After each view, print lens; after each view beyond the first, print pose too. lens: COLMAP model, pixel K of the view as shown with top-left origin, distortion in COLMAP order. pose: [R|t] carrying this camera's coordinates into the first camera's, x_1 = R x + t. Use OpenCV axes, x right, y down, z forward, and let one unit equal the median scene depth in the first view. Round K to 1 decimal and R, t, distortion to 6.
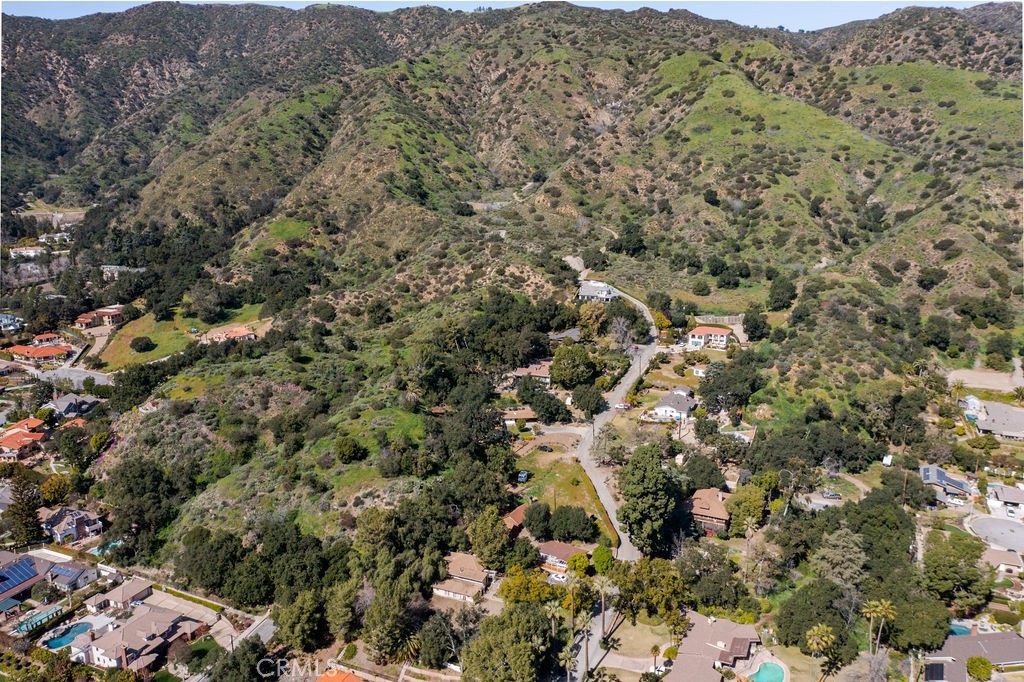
lens RADIAL K [[802.5, 0, 511.0], [0, 802.5, 343.0], [0, 0, 1]] dist [-0.022828, 0.001894]
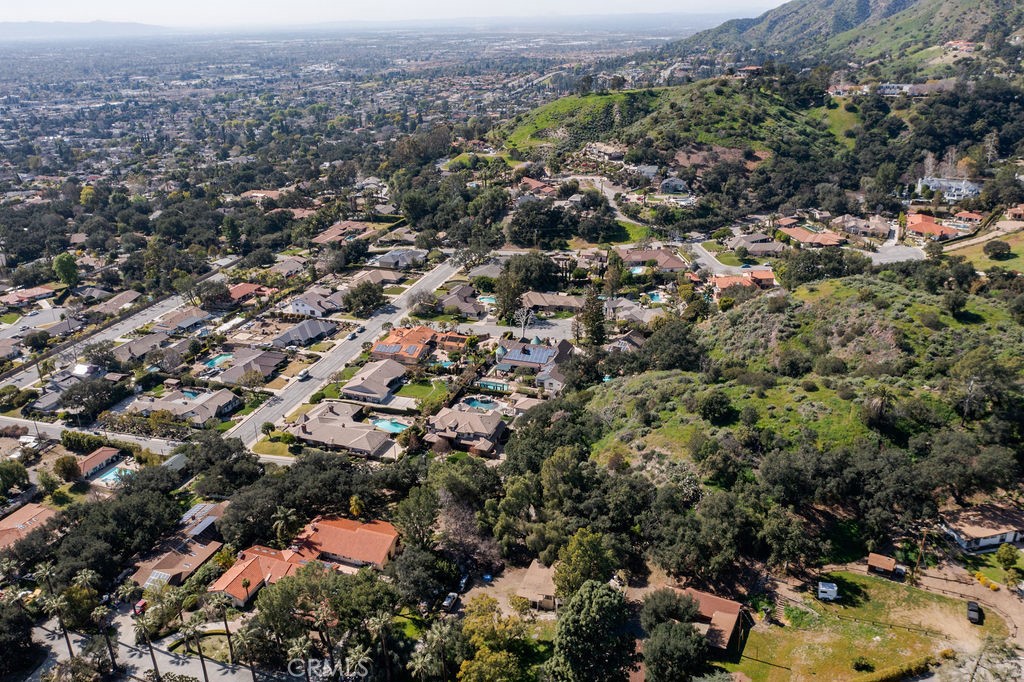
lens RADIAL K [[806.8, 0, 511.1], [0, 806.8, 340.9], [0, 0, 1]] dist [-0.024654, 0.003819]
pose [[0.072038, 0.389473, -0.918216, 0.416580], [-0.224751, 0.903270, 0.365501, -0.145119], [0.971750, 0.180040, 0.152604, 0.579944]]
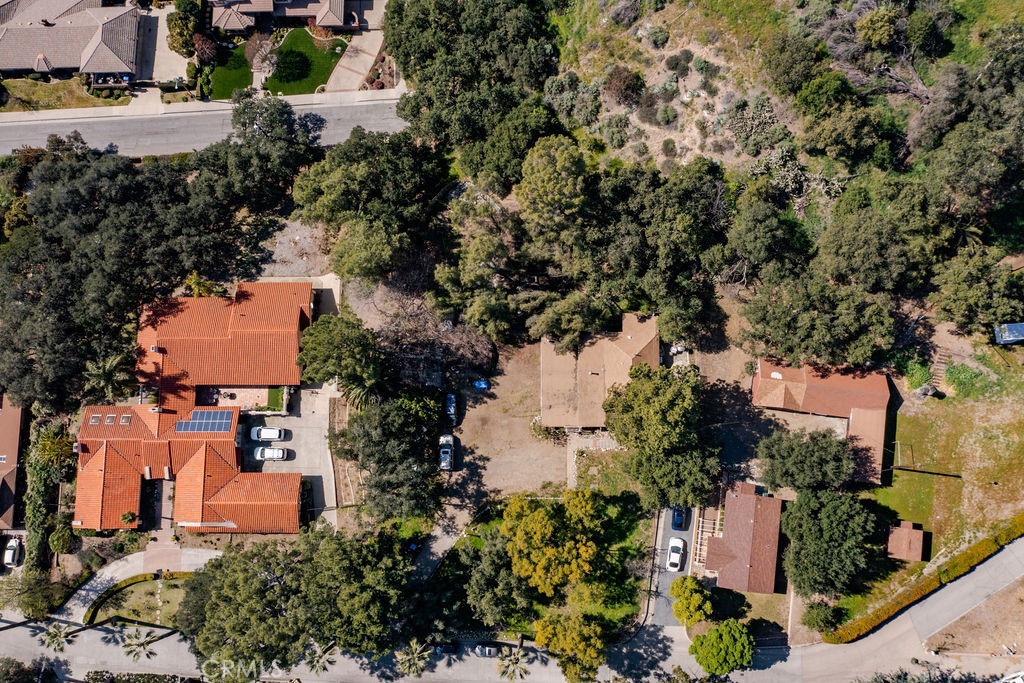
lens RADIAL K [[806.8, 0, 511.1], [0, 806.8, 341.4], [0, 0, 1]] dist [-0.024654, 0.003819]
pose [[0.402732, 0.905128, -0.136200, -0.023132], [-0.194726, 0.230118, 0.953482, -0.139011], [0.894365, -0.357476, 0.268928, 0.602096]]
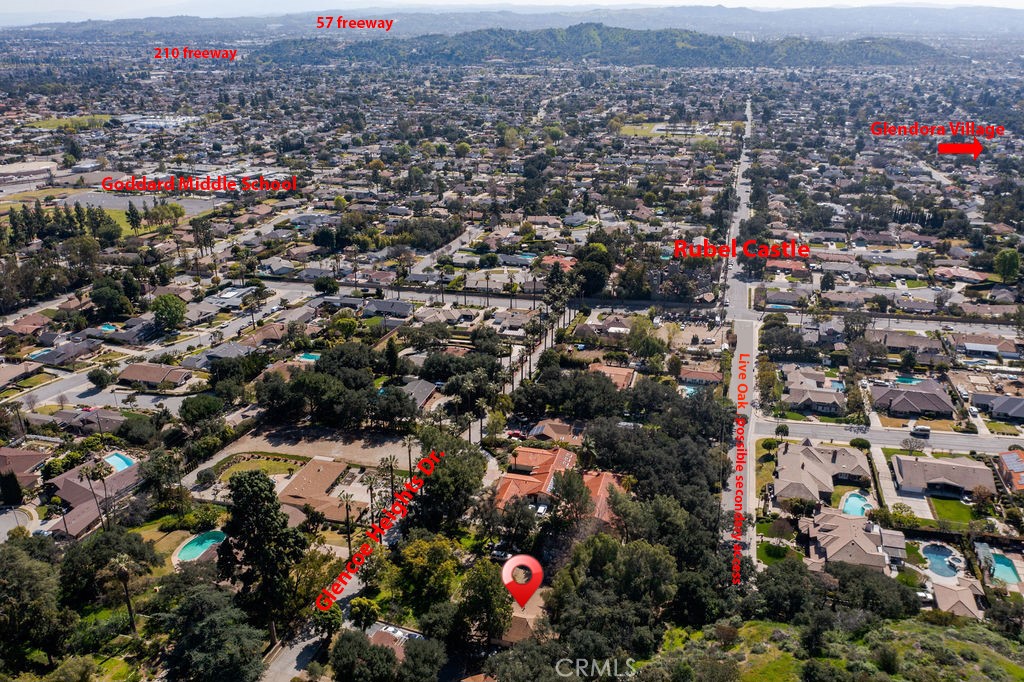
lens RADIAL K [[806.8, 0, 511.1], [0, 806.8, 340.9], [0, 0, 1]] dist [-0.024654, 0.003819]
pose [[-0.989441, 0.072973, -0.125224, 0.018086], [-0.016075, 0.803419, 0.595197, -0.258753], [0.144041, 0.590926, -0.793762, 1.050267]]
